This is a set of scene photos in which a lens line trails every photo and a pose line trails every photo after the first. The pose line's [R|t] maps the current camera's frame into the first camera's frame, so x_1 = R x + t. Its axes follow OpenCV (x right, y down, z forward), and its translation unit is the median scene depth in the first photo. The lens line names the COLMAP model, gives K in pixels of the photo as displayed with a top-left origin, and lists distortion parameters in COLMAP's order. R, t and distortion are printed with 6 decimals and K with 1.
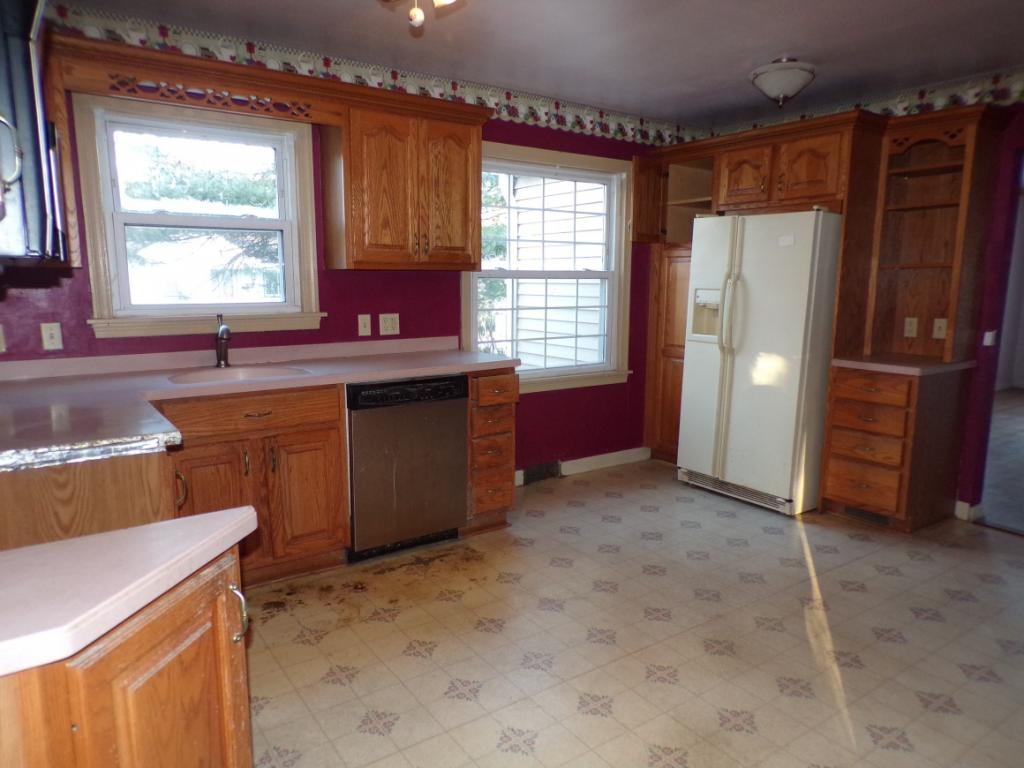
lens RADIAL K [[683.3, 0, 513.8], [0, 683.3, 384.8], [0, 0, 1]] dist [-0.005361, -0.001794]
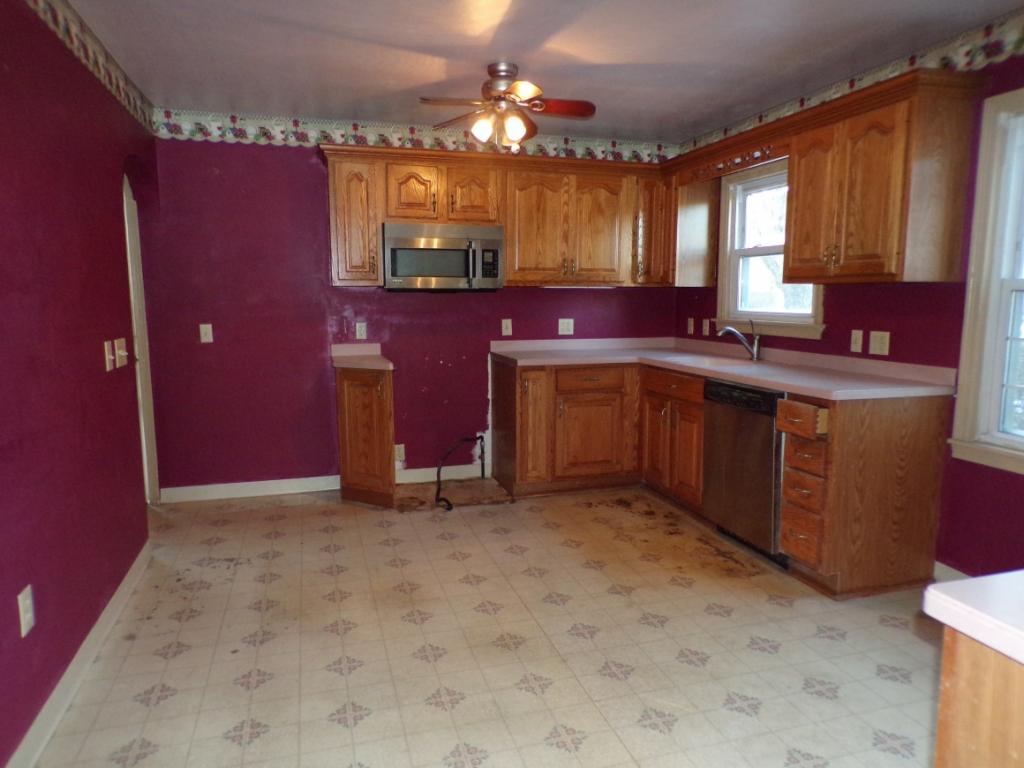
lens RADIAL K [[683.3, 0, 513.6], [0, 683.3, 385.4], [0, 0, 1]] dist [-0.005361, -0.001794]
pose [[-0.305245, 0.125507, -0.943967, 0.952376], [-0.146200, 0.973348, 0.176689, -0.142376], [0.940984, 0.191941, -0.278760, 0.938438]]
